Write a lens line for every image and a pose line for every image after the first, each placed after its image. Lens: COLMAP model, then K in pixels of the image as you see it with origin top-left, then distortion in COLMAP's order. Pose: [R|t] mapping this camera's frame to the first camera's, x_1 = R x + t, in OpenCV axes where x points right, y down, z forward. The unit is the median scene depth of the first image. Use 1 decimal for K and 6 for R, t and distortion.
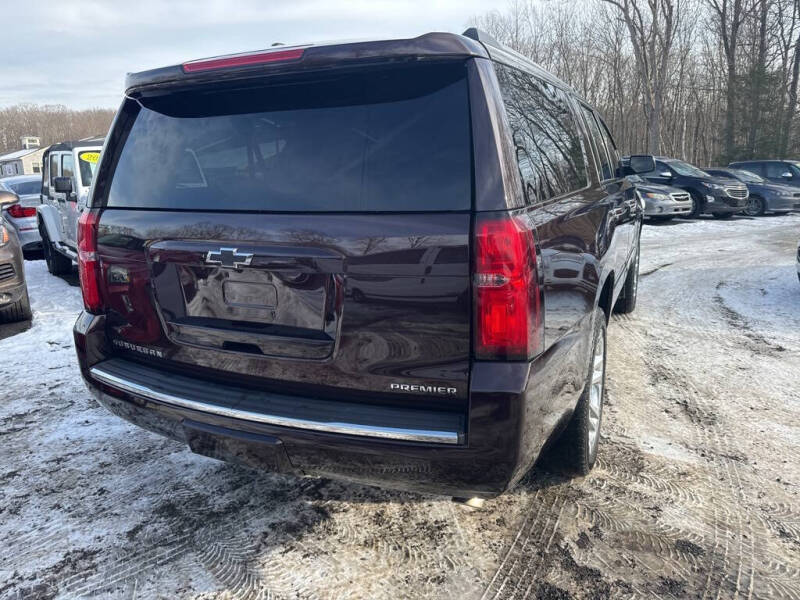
lens RADIAL K [[562.1, 0, 395.5], [0, 562.1, 301.4], [0, 0, 1]] dist [0.009904, -0.007936]
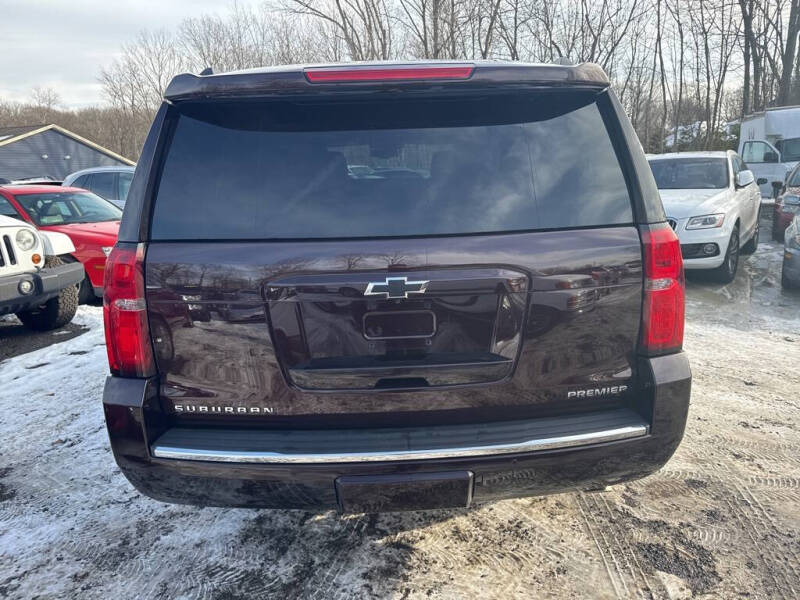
lens RADIAL K [[564.0, 0, 401.1], [0, 564.0, 300.2], [0, 0, 1]] dist [0.005920, -0.004586]
pose [[0.890762, -0.105208, 0.442124, -0.497319], [0.111892, 0.993659, 0.011019, -0.047365], [-0.440480, 0.039655, 0.896886, 0.127927]]
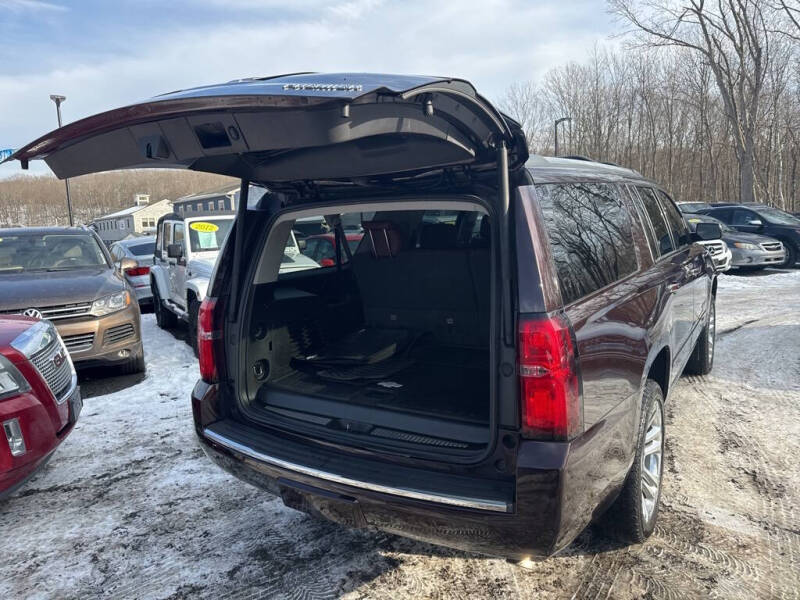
lens RADIAL K [[561.1, 0, 403.2], [0, 561.1, 300.4], [0, 0, 1]] dist [0.010190, -0.007749]
pose [[0.991694, -0.000964, -0.128613, 0.031222], [-0.009570, 0.996647, -0.081259, -0.054360], [0.128260, 0.081815, 0.988360, -0.137555]]
